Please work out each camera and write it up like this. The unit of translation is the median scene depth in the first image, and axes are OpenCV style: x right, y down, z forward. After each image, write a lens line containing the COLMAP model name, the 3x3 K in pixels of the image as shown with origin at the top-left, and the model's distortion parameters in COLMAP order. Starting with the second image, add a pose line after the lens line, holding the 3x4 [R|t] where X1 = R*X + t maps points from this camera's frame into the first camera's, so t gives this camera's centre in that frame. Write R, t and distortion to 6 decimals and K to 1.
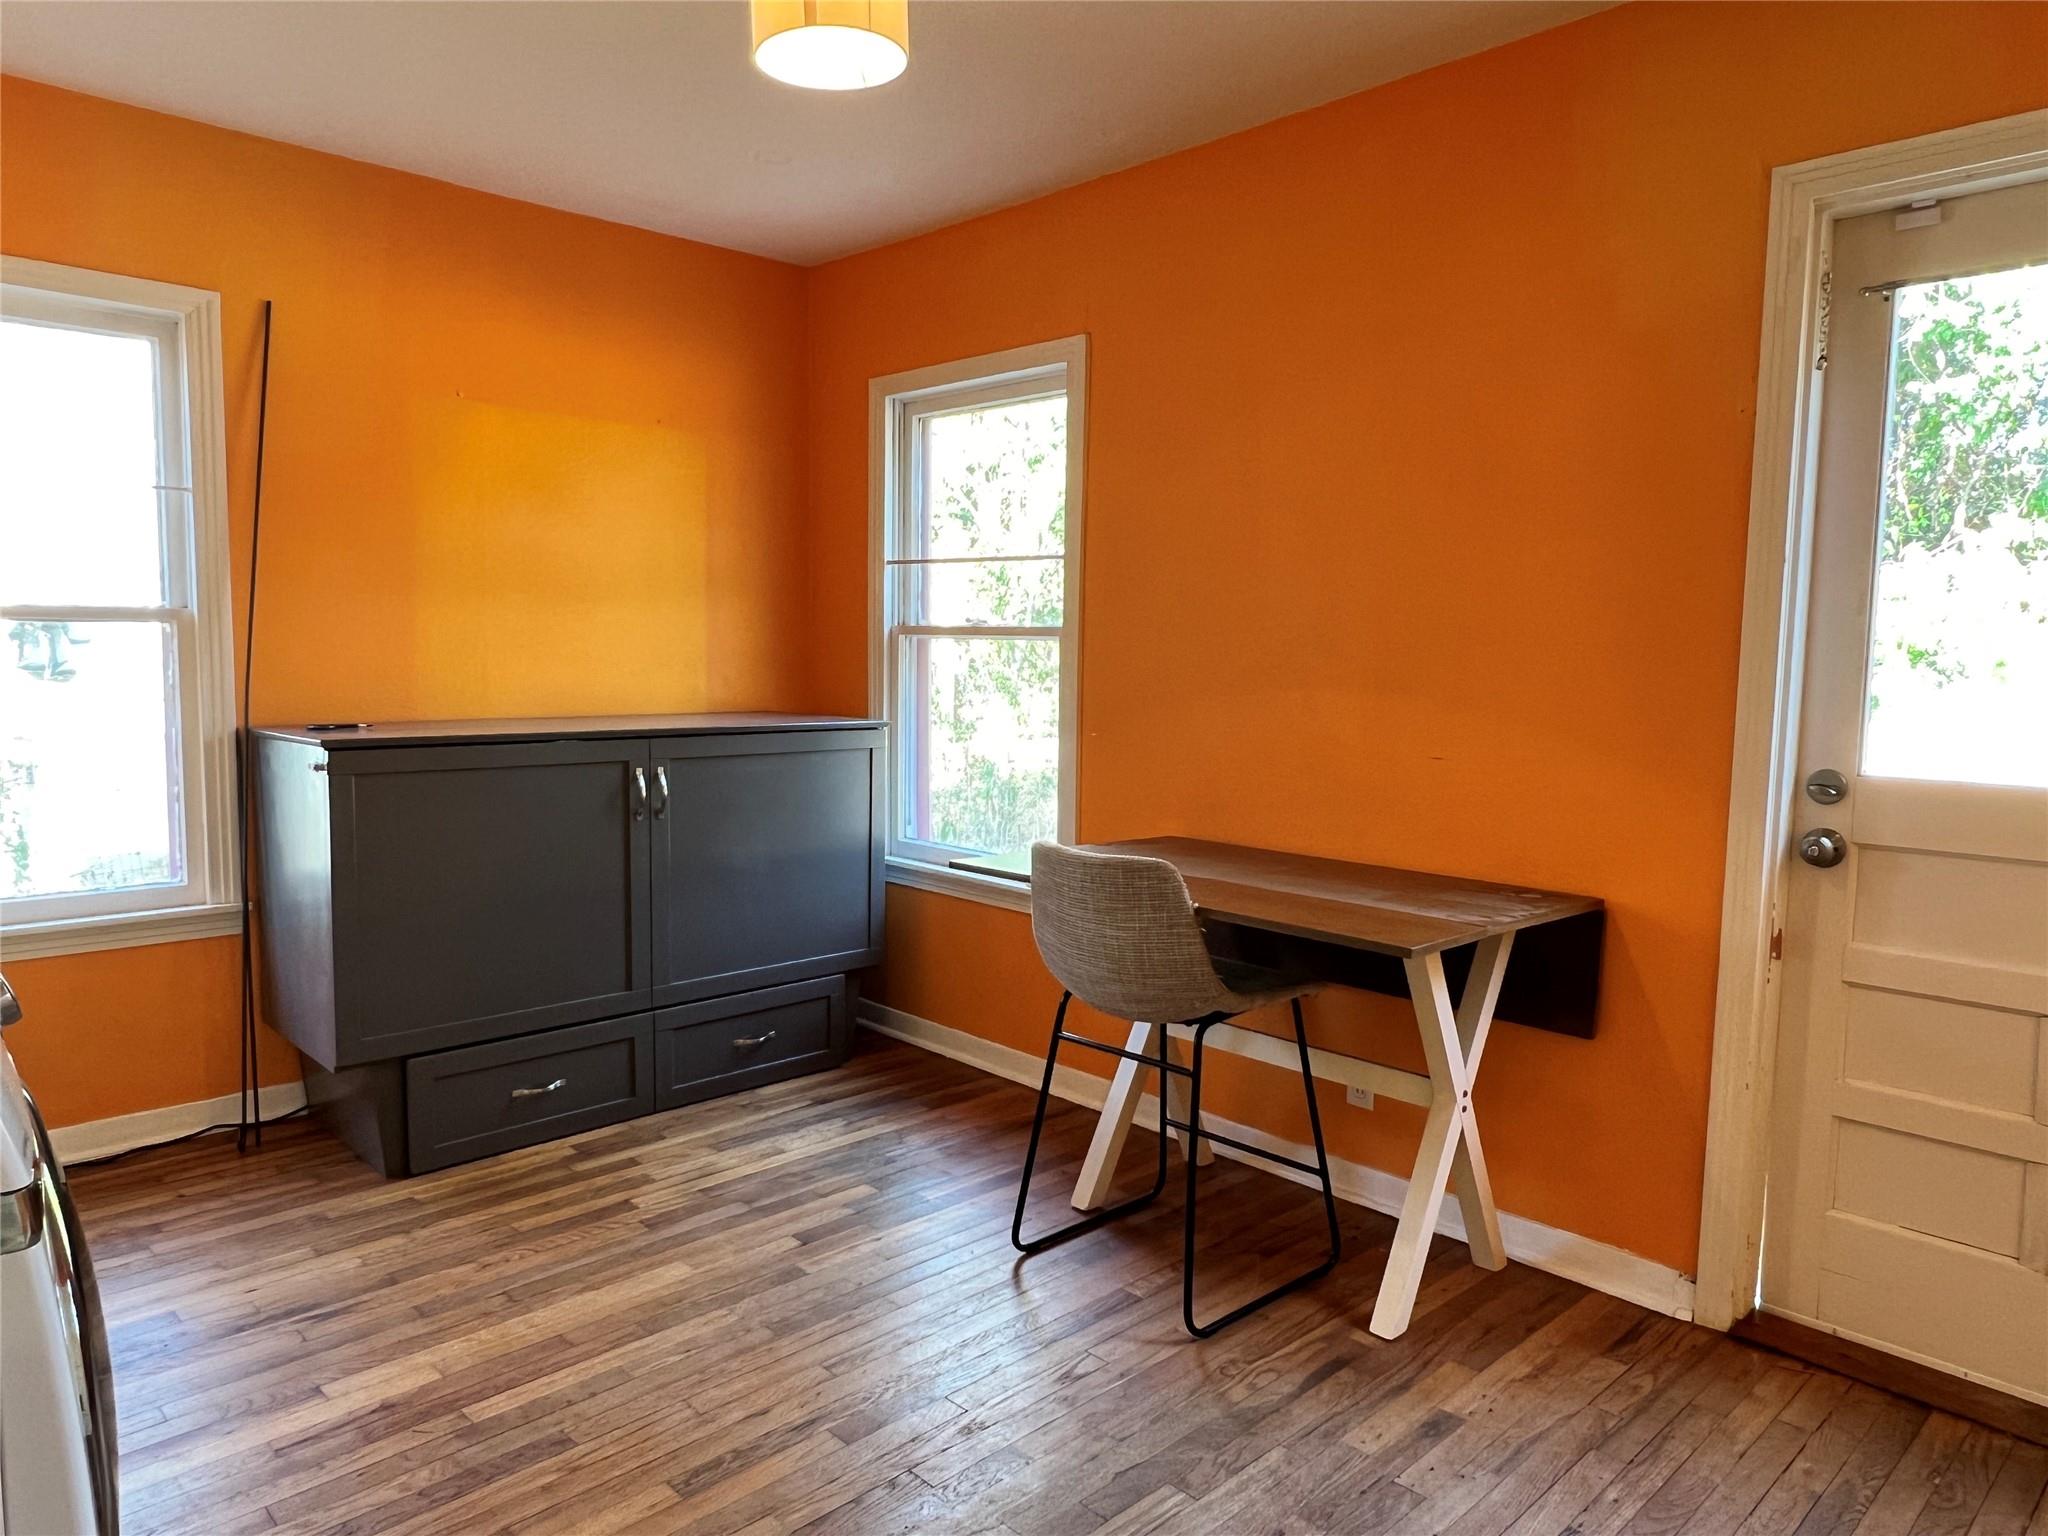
lens RADIAL K [[1335.5, 0, 1020.3], [0, 1335.5, 763.5], [0, 0, 1]] dist [-0.003052, -0.001988]
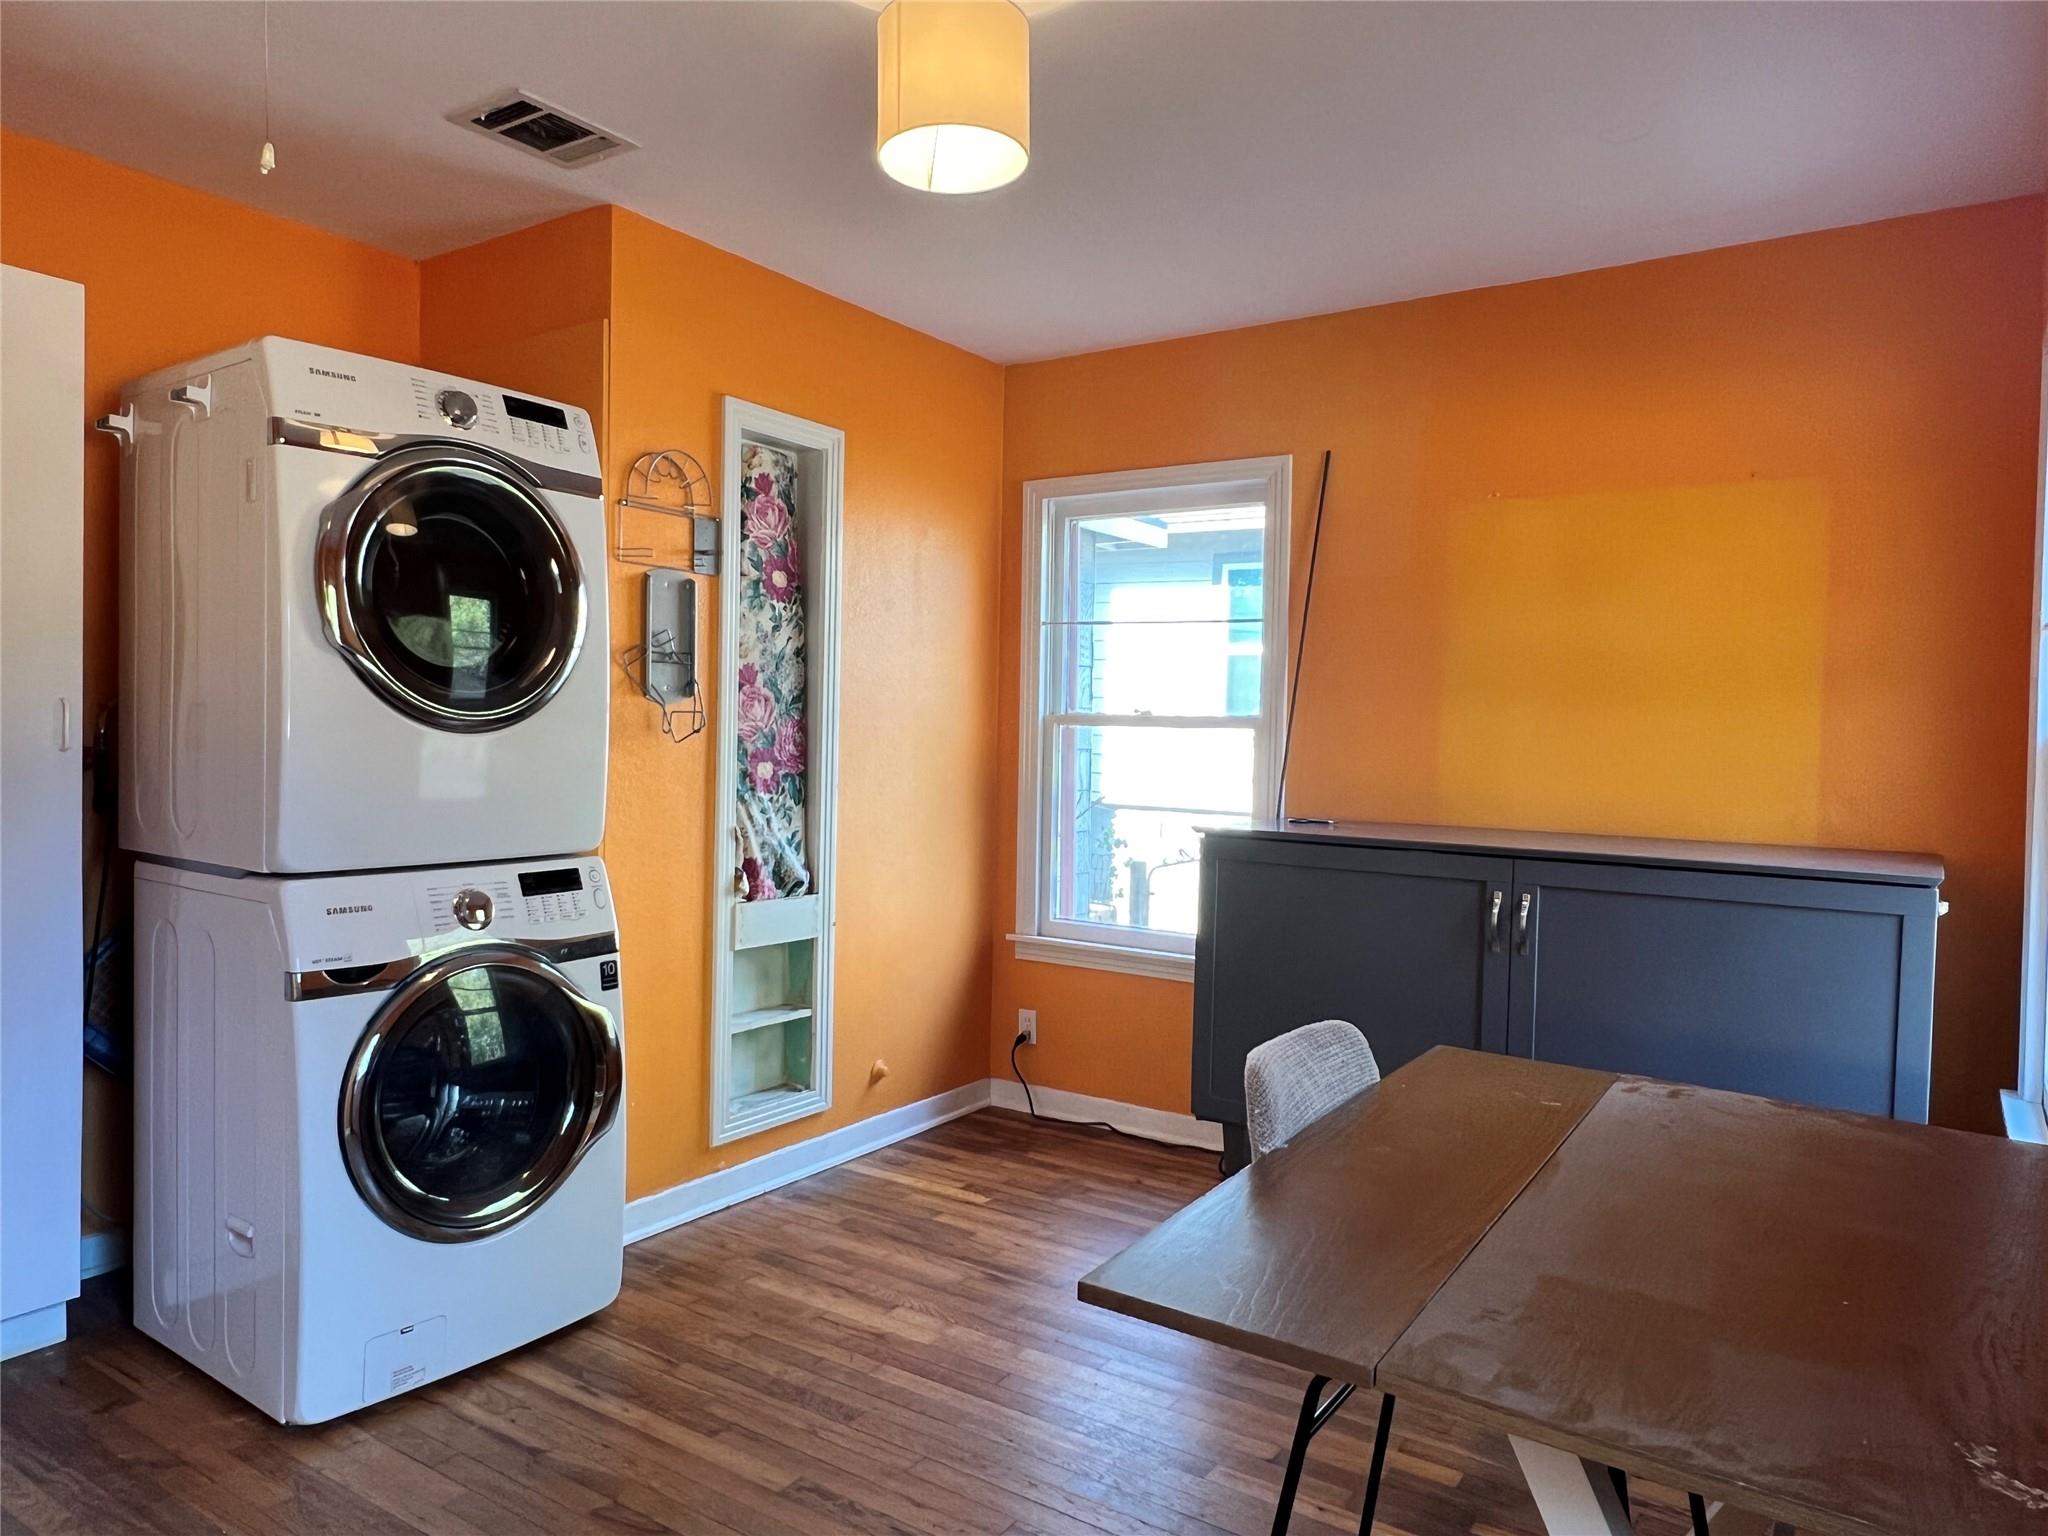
lens RADIAL K [[1335.5, 0, 1020.3], [0, 1335.5, 763.5], [0, 0, 1]] dist [-0.003052, -0.001988]
pose [[0.220330, 0.015271, -0.975306, 0.556925], [-0.106437, 0.994283, -0.008477, -0.043708], [0.969601, 0.105676, 0.220696, 0.565246]]
